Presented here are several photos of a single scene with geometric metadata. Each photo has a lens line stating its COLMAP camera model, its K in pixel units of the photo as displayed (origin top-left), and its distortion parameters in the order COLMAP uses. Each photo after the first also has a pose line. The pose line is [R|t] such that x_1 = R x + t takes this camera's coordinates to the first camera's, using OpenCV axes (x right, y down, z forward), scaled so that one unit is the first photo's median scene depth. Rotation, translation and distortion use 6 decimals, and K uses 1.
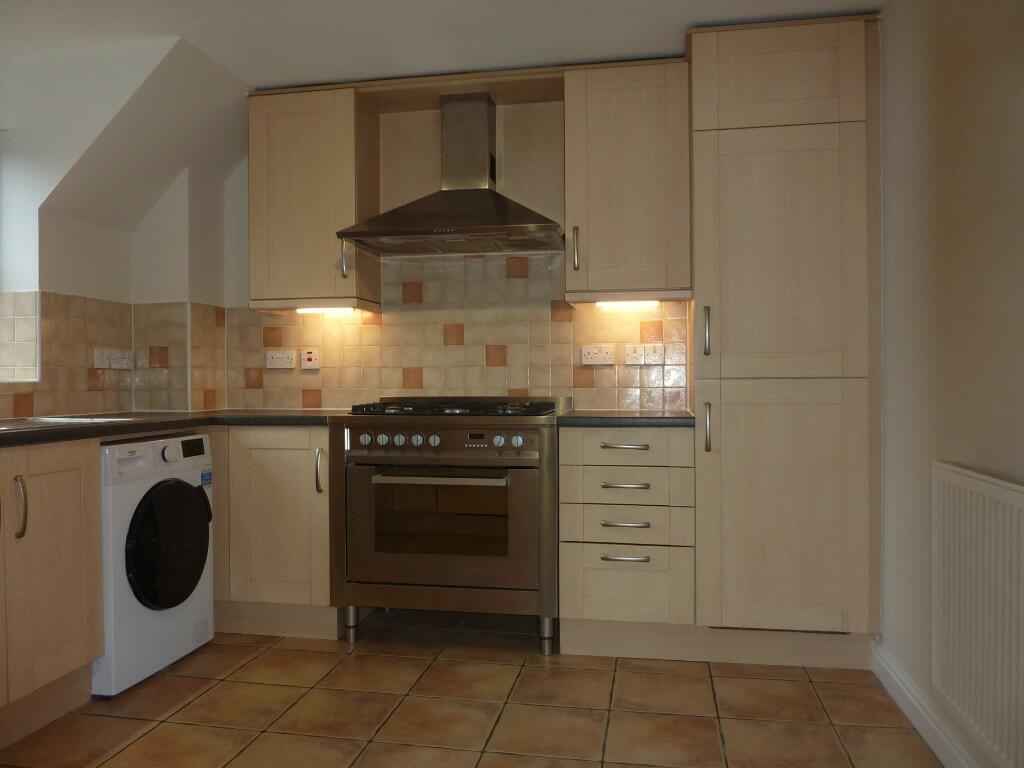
lens RADIAL K [[797.6, 0, 501.1], [0, 797.6, 385.1], [0, 0, 1]] dist [-0.040314, -0.002403]
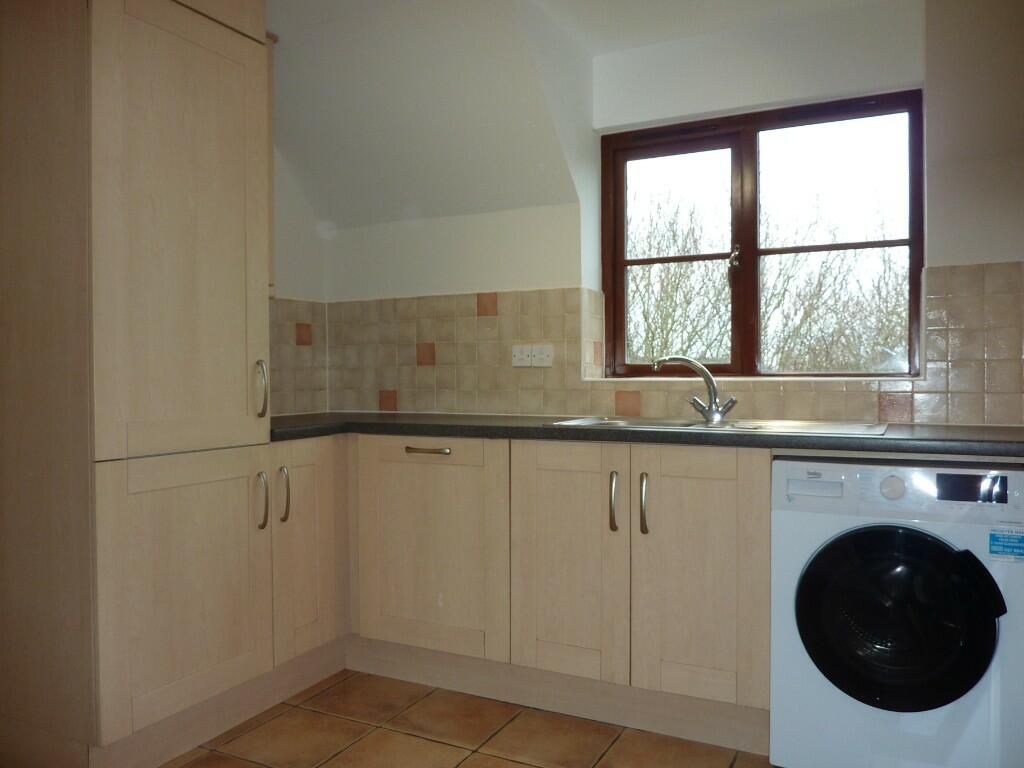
lens RADIAL K [[797.6, 0, 501.1], [0, 797.6, 385.1], [0, 0, 1]] dist [-0.040314, -0.002403]
pose [[-0.287896, 0.013581, -0.957565, 0.356675], [-0.007926, 0.999831, 0.016564, -0.011793], [0.957629, 0.012359, -0.287740, 0.935294]]
